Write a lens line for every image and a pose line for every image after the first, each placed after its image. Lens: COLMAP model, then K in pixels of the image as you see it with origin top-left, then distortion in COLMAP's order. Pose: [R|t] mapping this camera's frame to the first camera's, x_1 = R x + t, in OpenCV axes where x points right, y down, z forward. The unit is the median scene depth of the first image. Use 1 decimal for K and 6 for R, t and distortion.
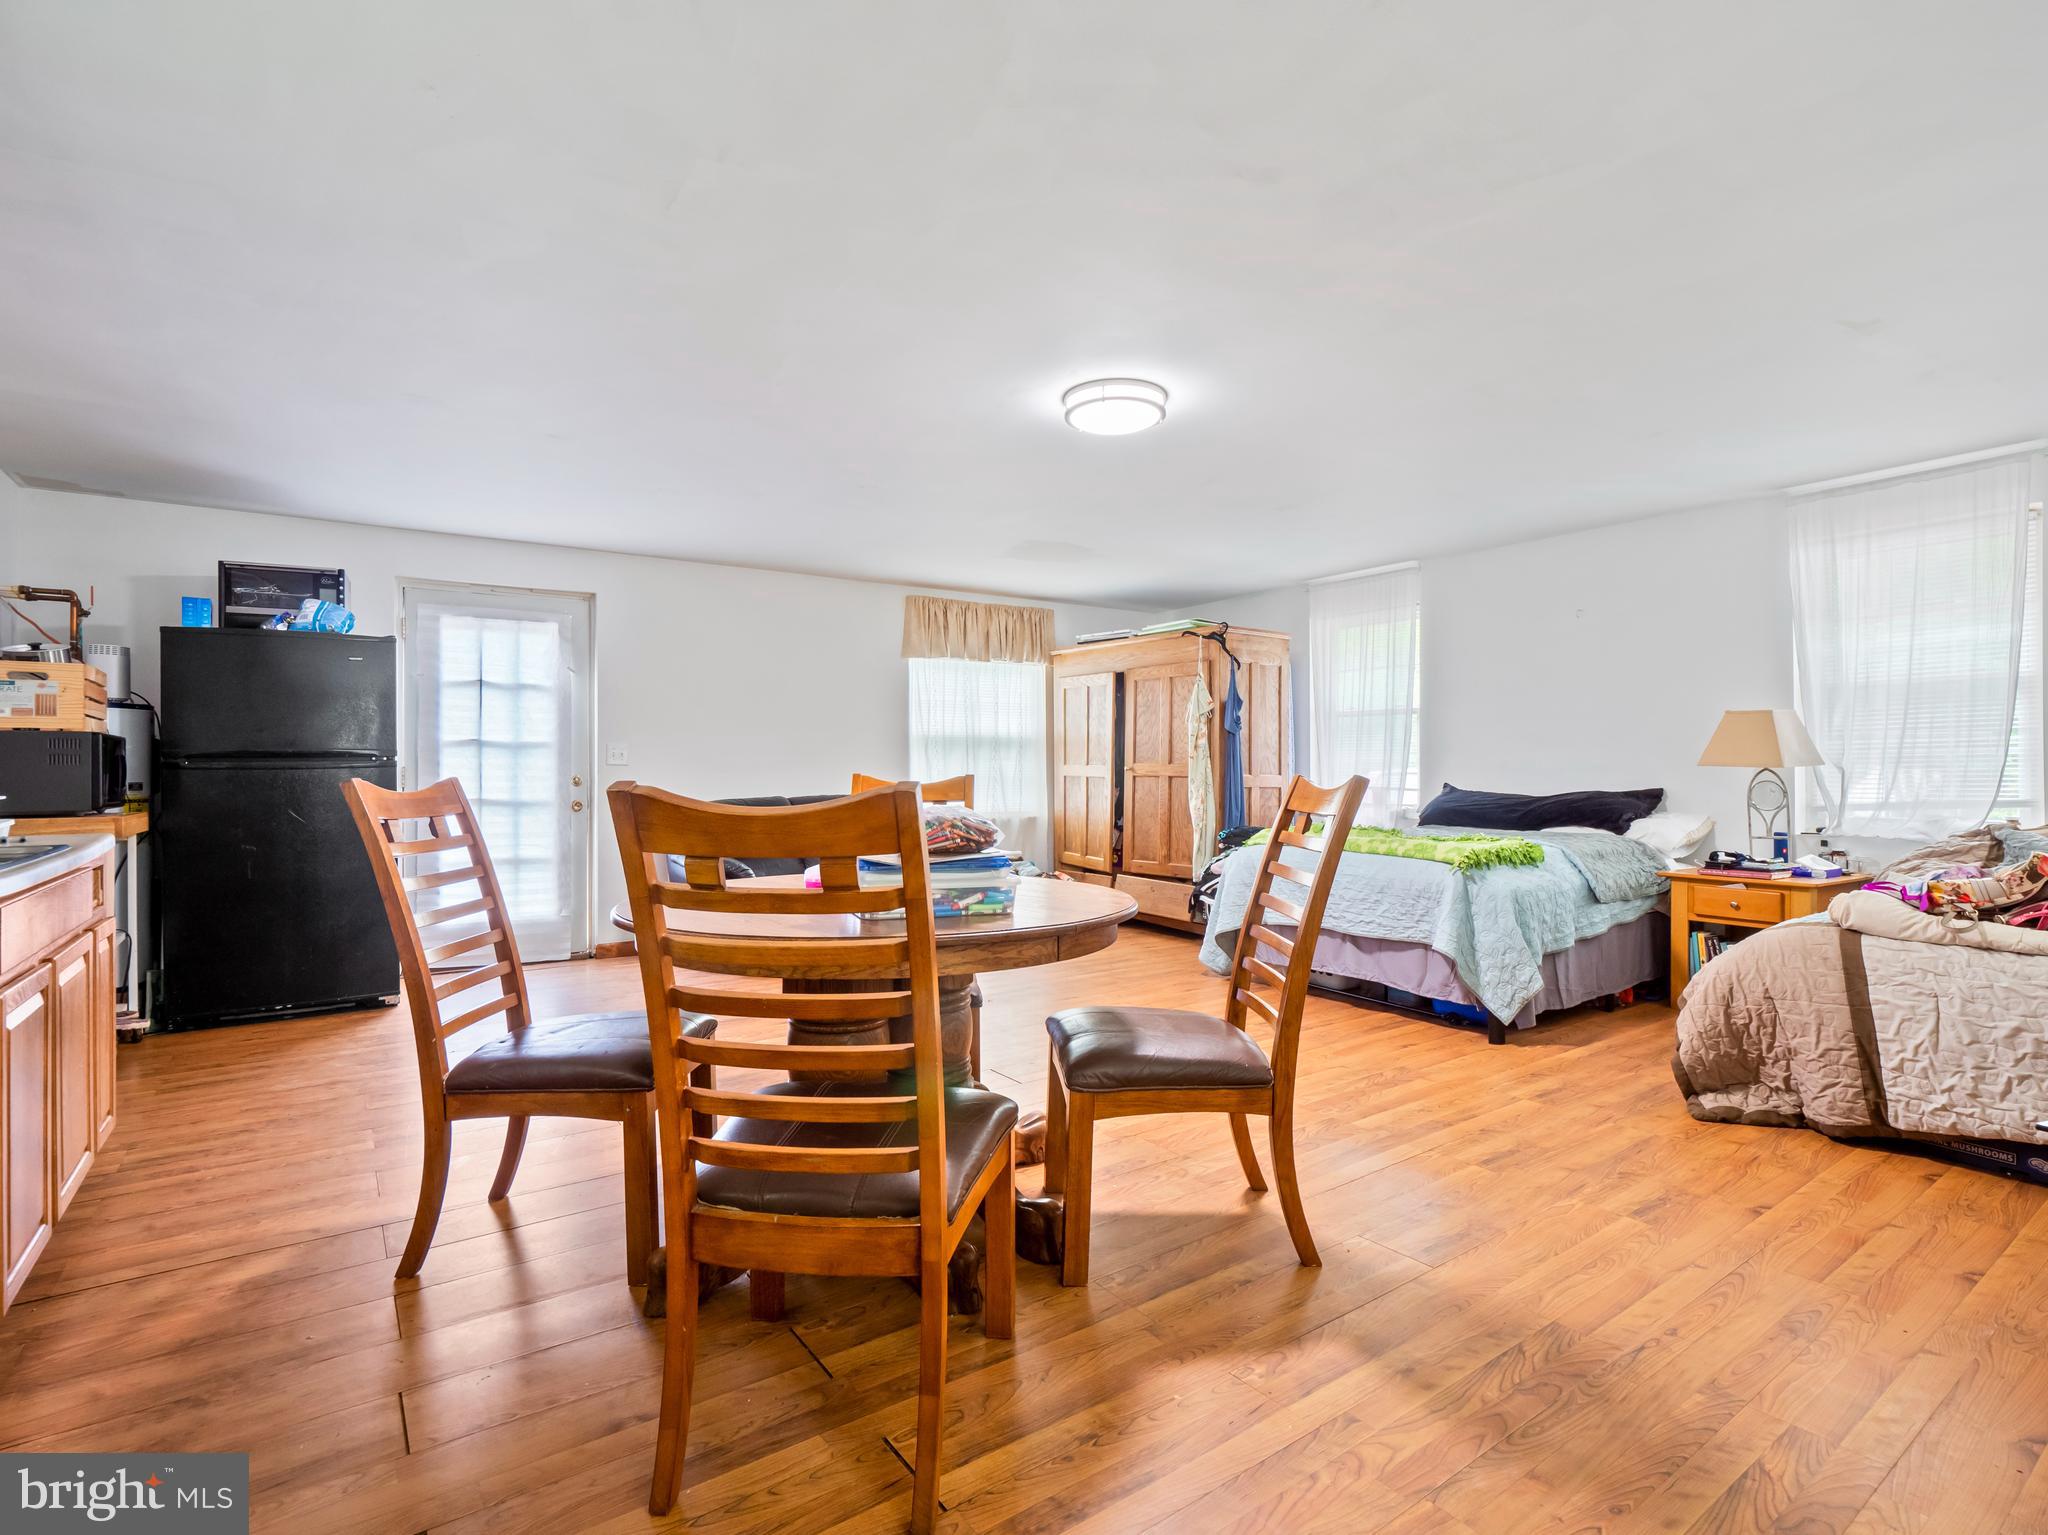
lens RADIAL K [[1003.7, 0, 1024.0], [0, 1003.7, 767.5], [0, 0, 1]] dist [-0.007600, -0.006047]
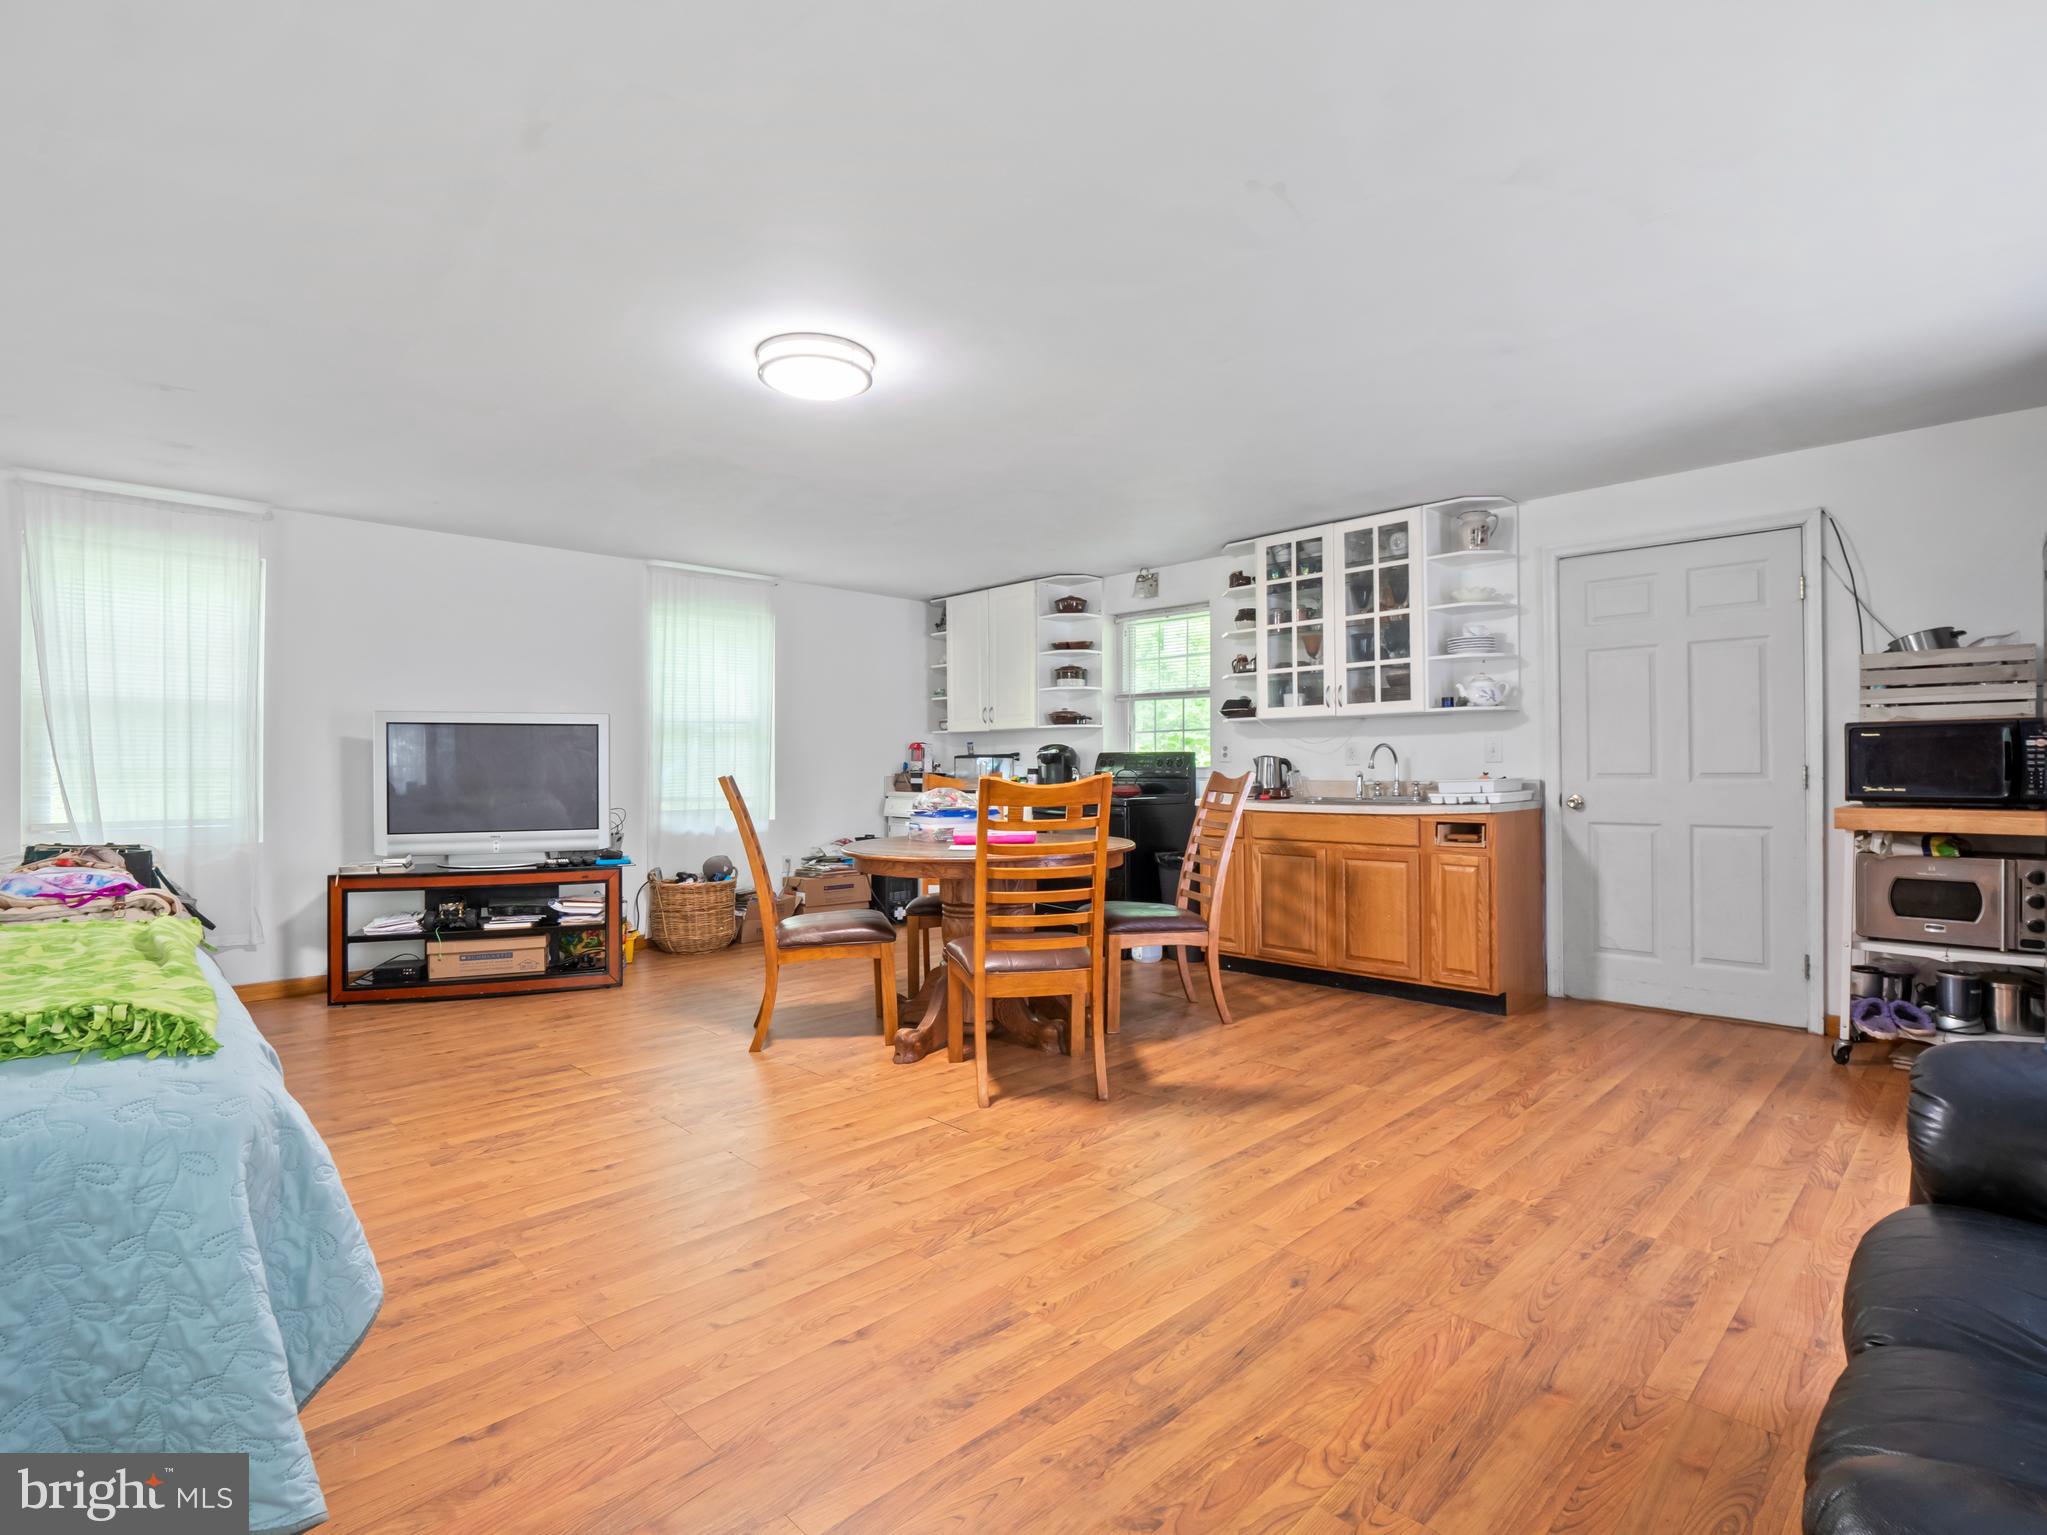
lens RADIAL K [[1003.2, 0, 1023.5], [0, 1003.2, 767.5], [0, 0, 1]] dist [-0.007600, -0.006047]
pose [[-0.987797, 0.007038, -0.155586, 0.053622], [0.007640, 0.999965, -0.003274, -0.000042], [0.155558, -0.004423, -0.987817, 2.100564]]
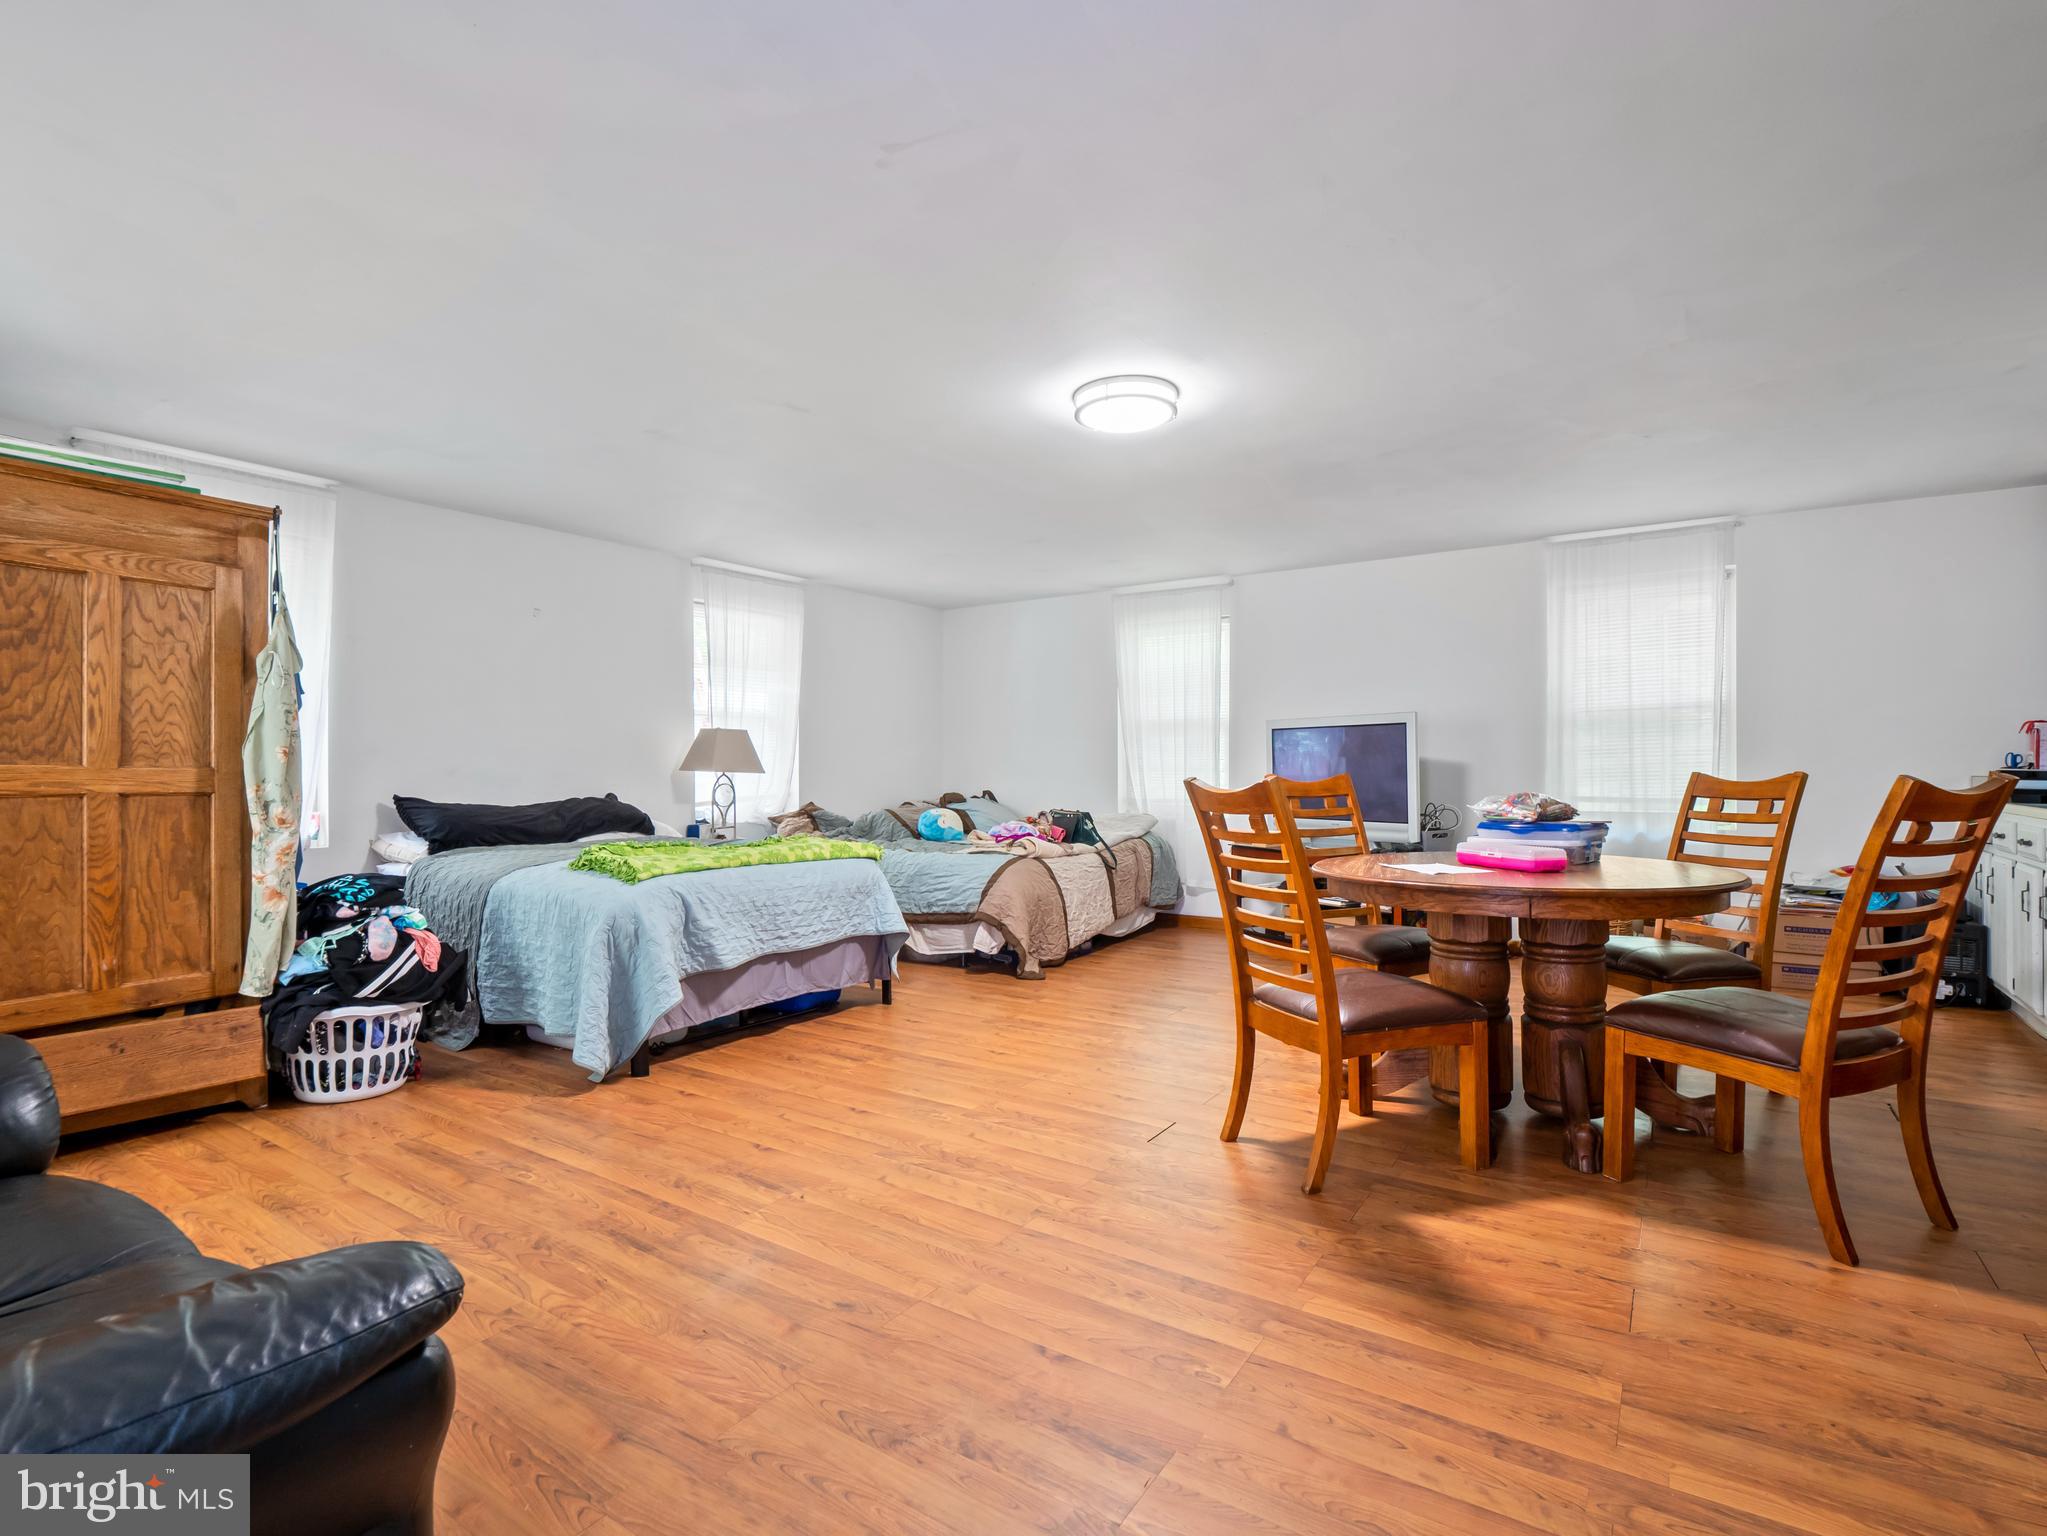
lens RADIAL K [[1003.2, 0, 1023.5], [0, 1003.2, 768.0], [0, 0, 1]] dist [-0.007600, -0.006047]
pose [[-0.354064, 0.003346, 0.935215, -0.883669], [0.003066, 0.999992, -0.002417, -0.003193], [-0.935216, 0.002012, -0.354071, 1.584125]]
